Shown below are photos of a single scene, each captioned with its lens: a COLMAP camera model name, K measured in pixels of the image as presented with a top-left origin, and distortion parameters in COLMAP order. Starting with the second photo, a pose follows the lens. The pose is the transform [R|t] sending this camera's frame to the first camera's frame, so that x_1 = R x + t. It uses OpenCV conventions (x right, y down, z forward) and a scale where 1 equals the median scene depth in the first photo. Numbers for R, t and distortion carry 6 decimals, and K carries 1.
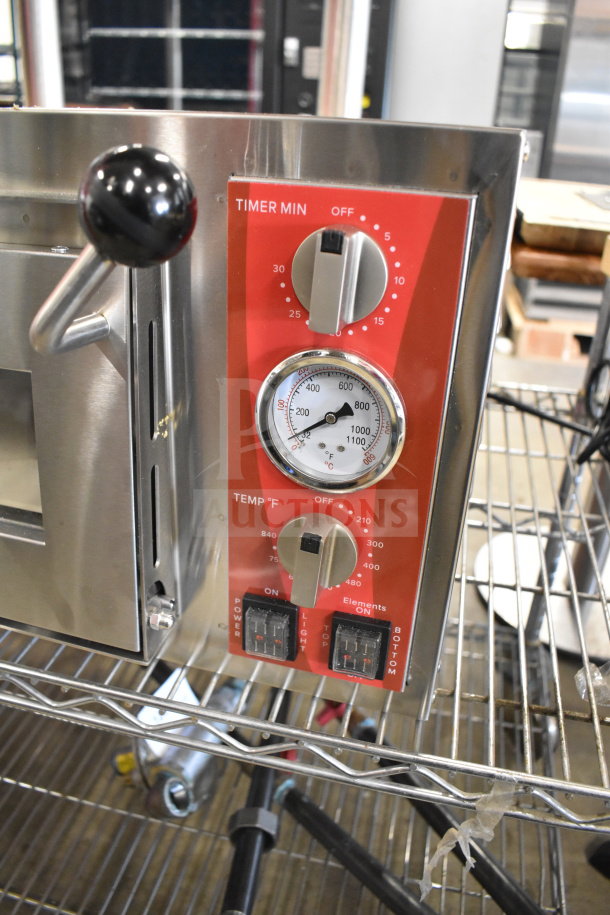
lens RADIAL K [[704.8, 0, 305.0], [0, 704.8, 457.5], [0, 0, 1]] dist [-0.100747, 0.007251]
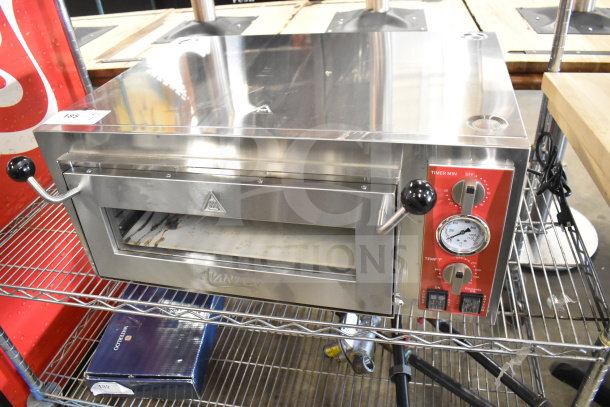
lens RADIAL K [[469.8, 0, 305.0], [0, 469.8, 203.5], [0, 0, 1]] dist [-0.100747, 0.007251]
pose [[0.990444, -0.118391, -0.070738, -0.389819], [0.126814, 0.983411, 0.129699, -0.430494], [0.054210, -0.137430, 0.989027, -0.777371]]
